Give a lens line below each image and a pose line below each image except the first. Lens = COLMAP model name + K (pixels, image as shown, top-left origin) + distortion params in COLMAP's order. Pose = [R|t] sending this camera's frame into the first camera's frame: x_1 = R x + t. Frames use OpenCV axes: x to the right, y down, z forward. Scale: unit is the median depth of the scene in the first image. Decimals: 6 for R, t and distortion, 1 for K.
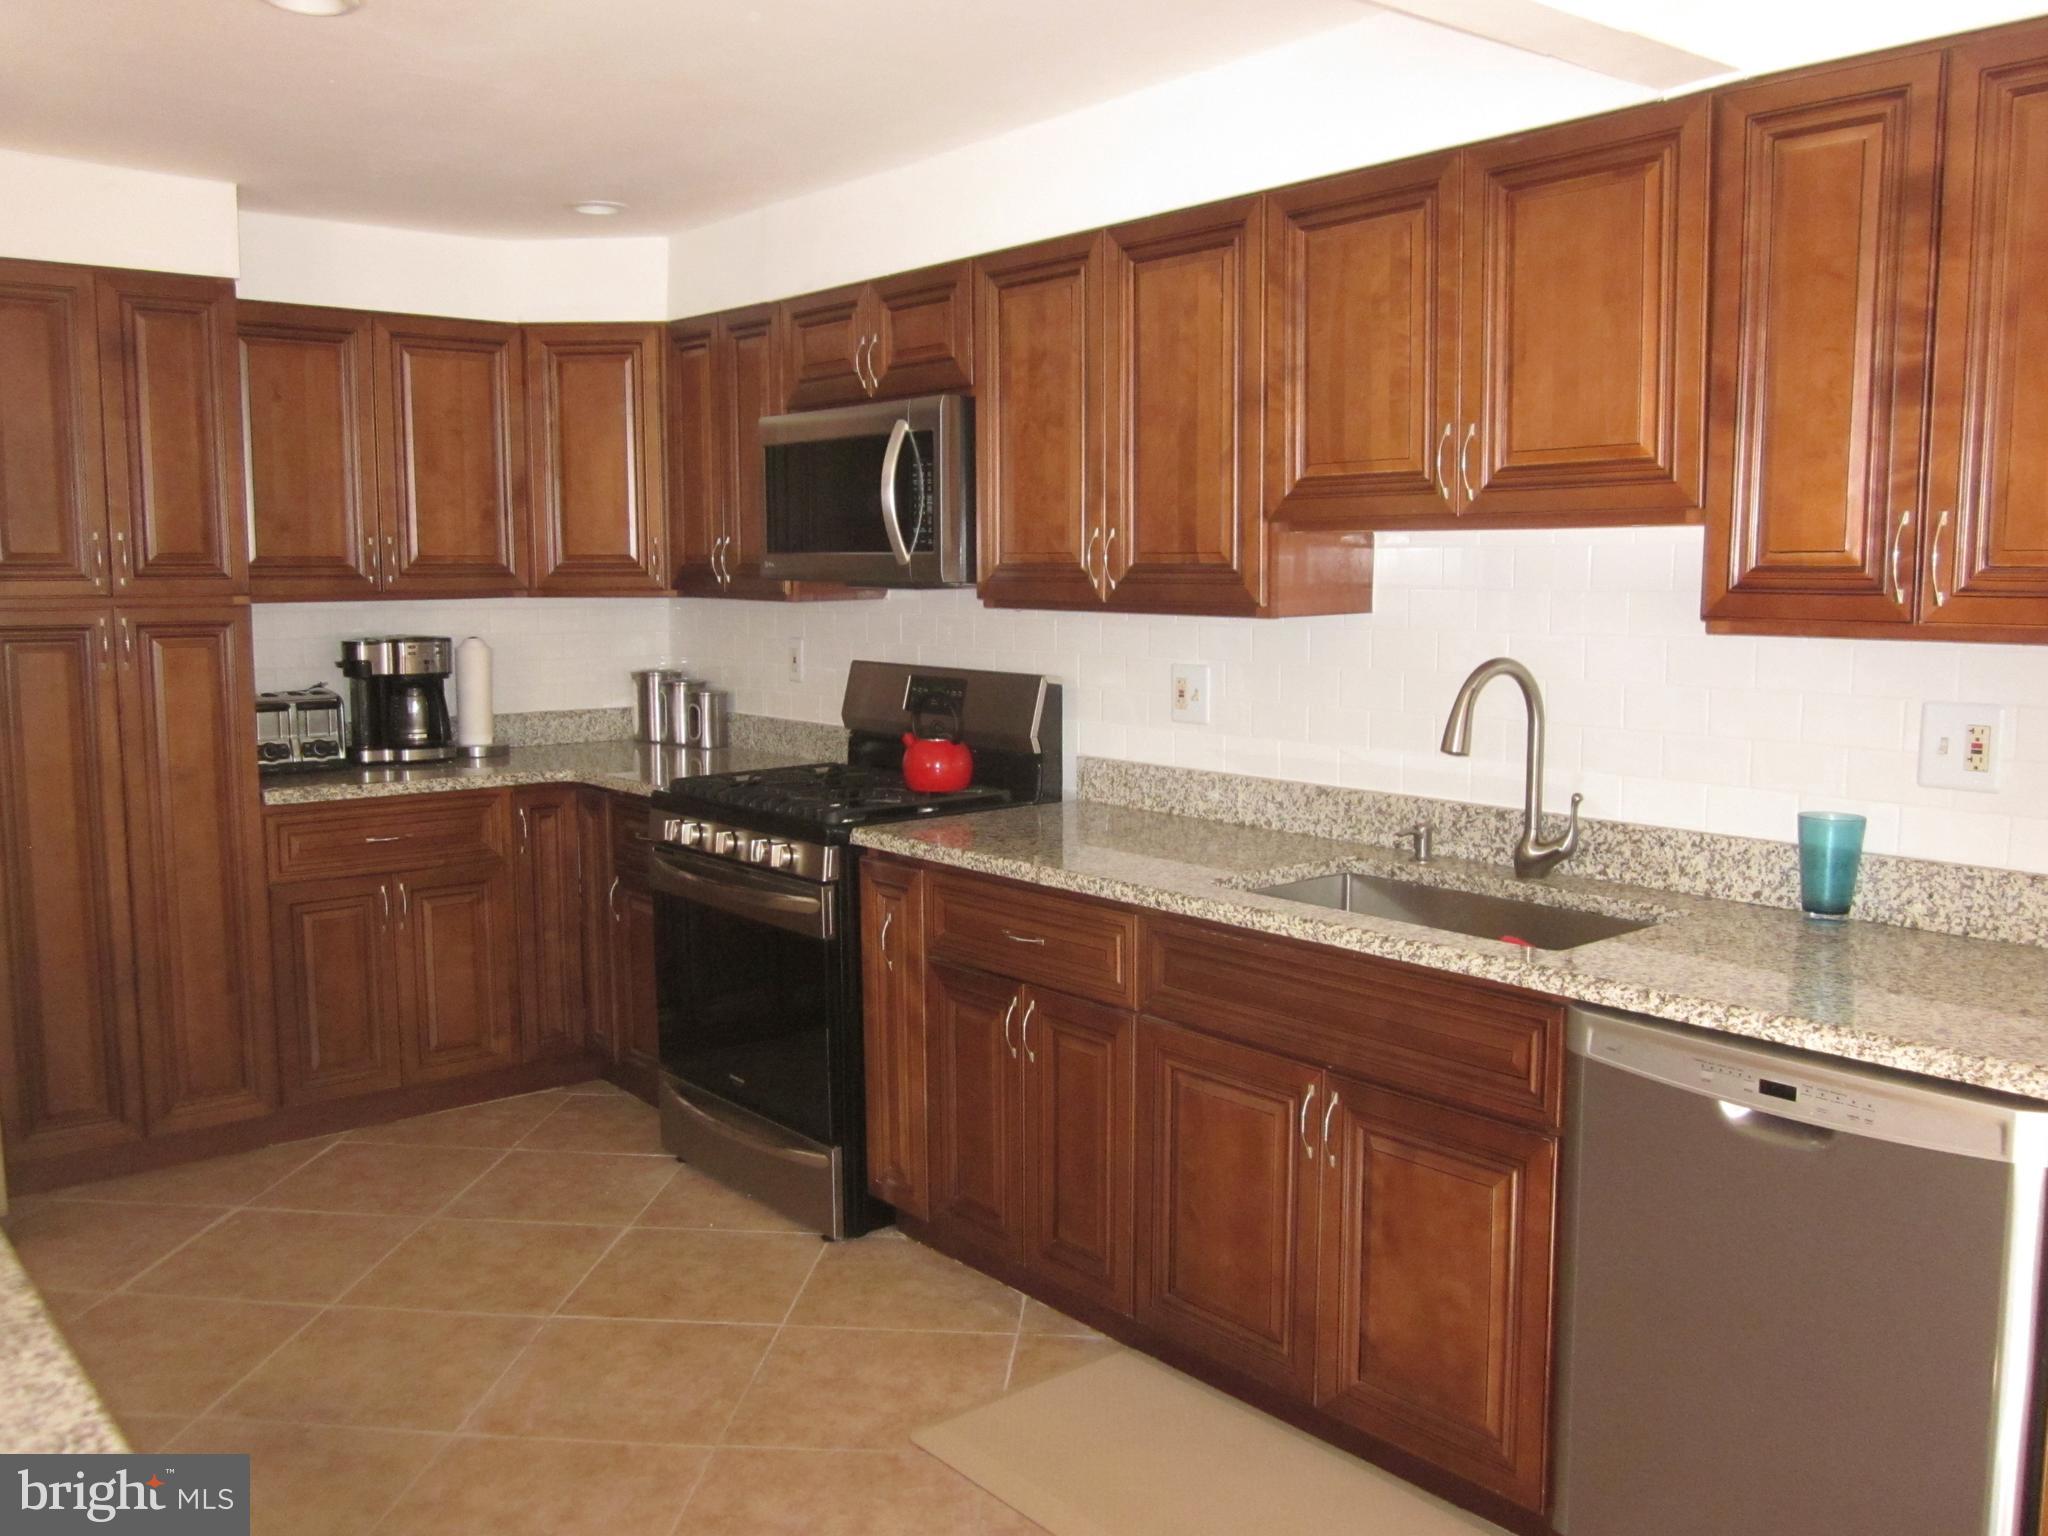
lens RADIAL K [[1702.7, 0, 1022.8], [0, 1702.7, 763.0], [0, 0, 1]] dist [-0.049871, 0.020884]
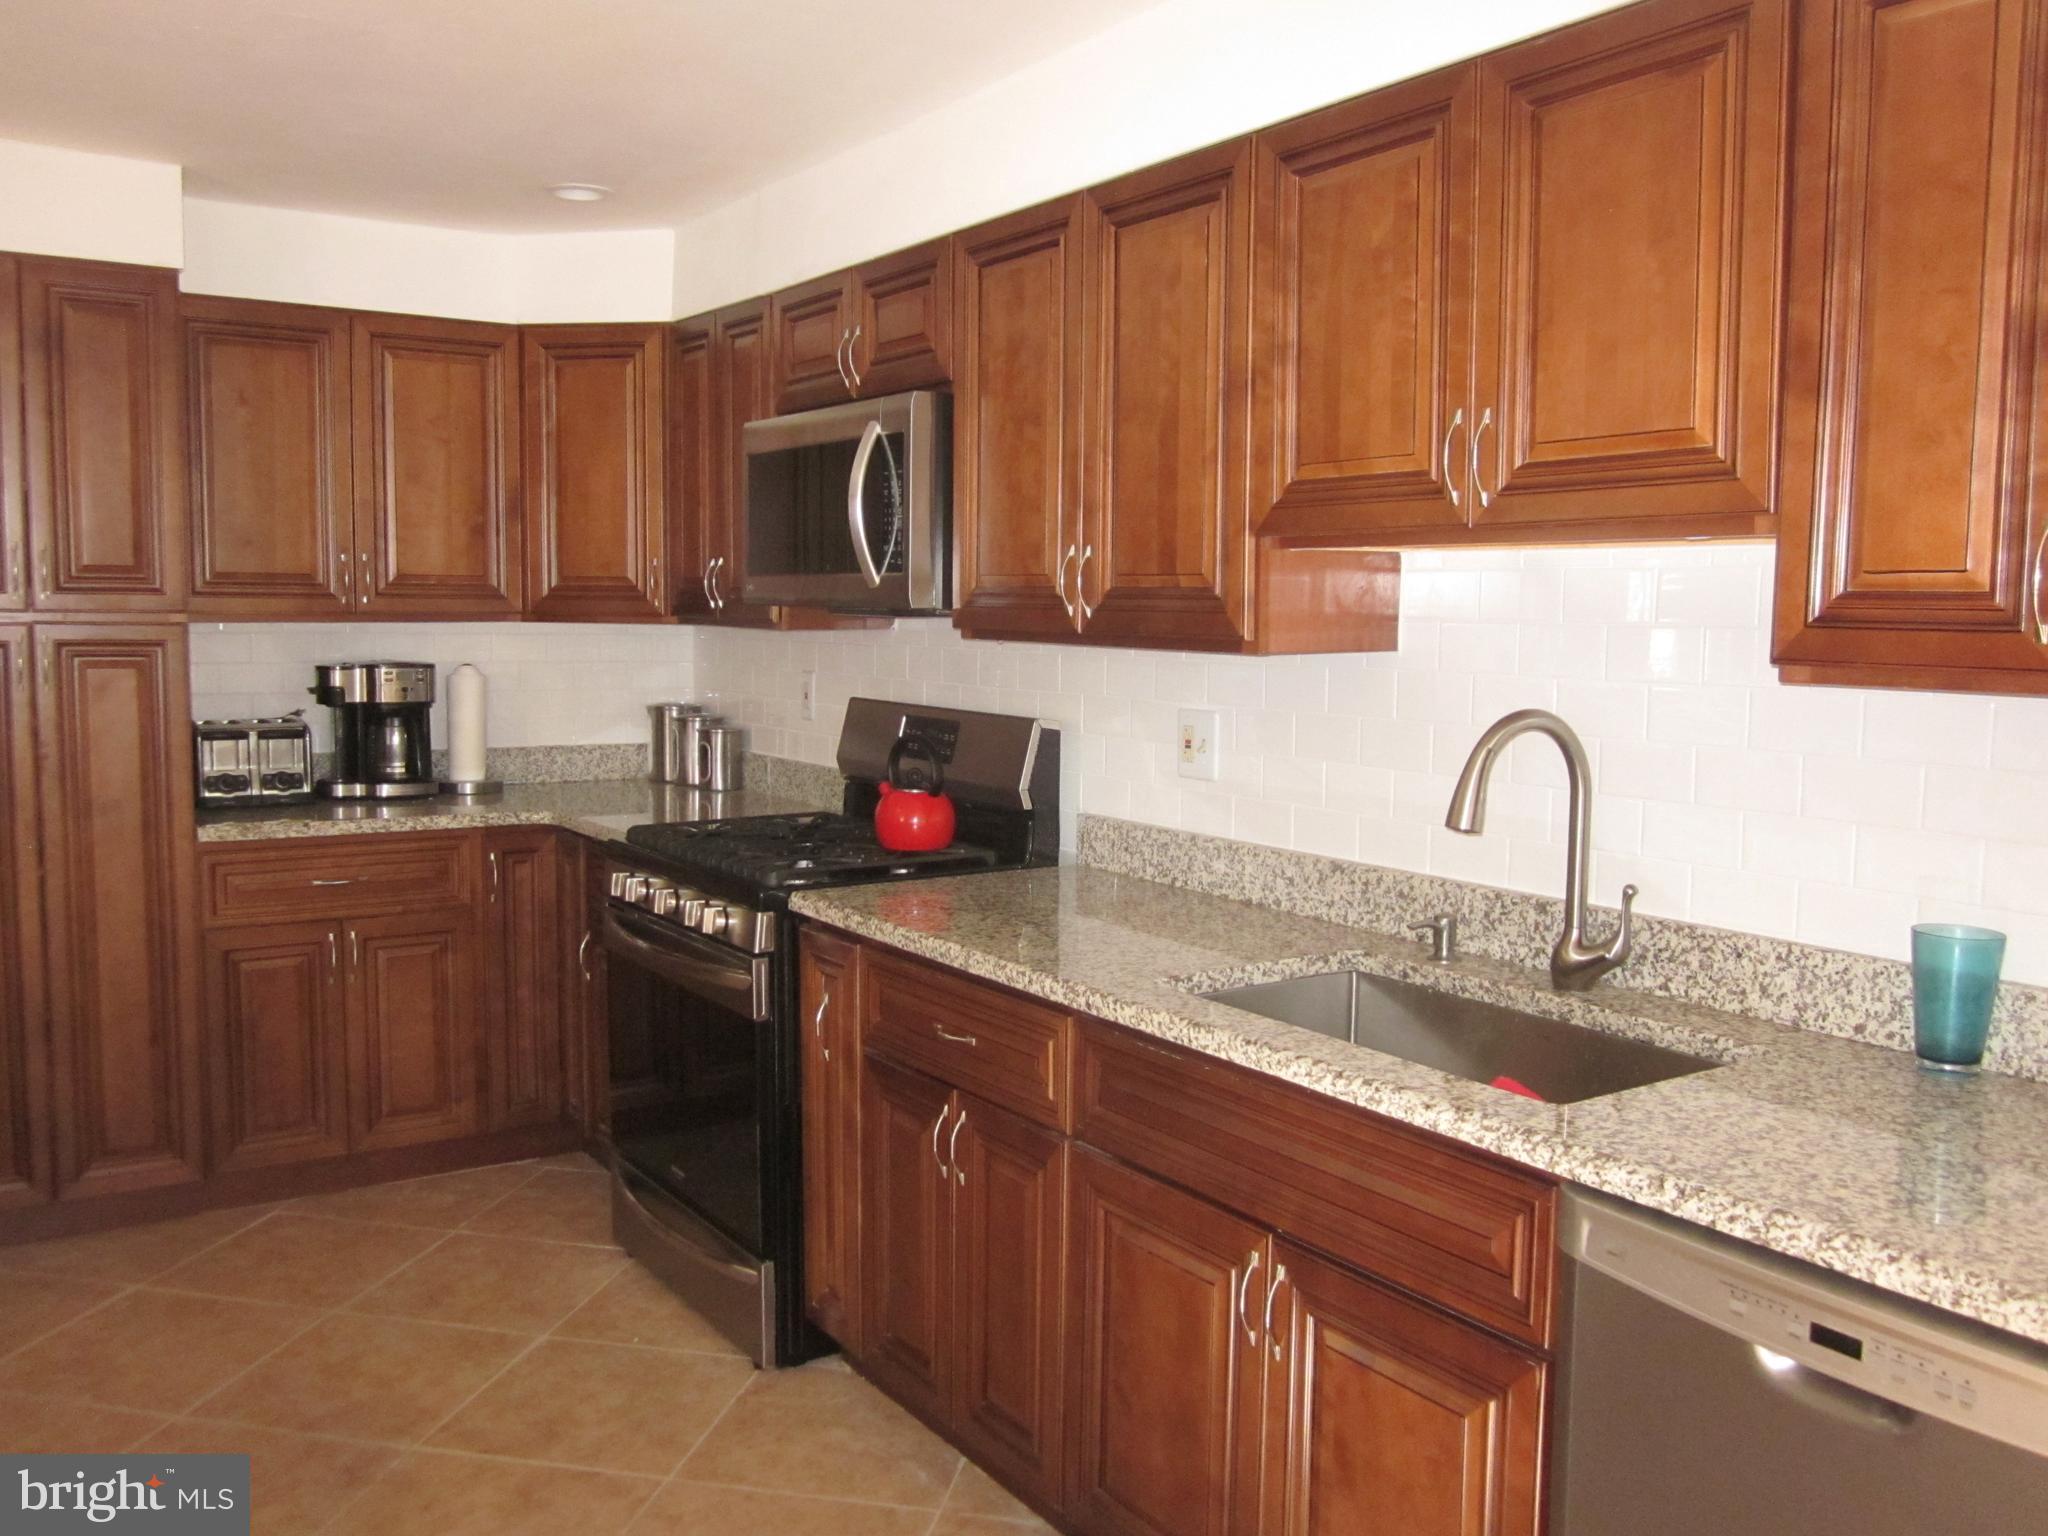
lens RADIAL K [[1702.7, 0, 1023.1], [0, 1702.7, 767.2], [0, 0, 1]] dist [-0.049871, 0.020884]
pose [[0.994164, 0.024078, -0.105160, 0.111905], [-0.026237, 0.999471, -0.019201, -0.012039], [0.104642, 0.021848, 0.994270, 0.167688]]
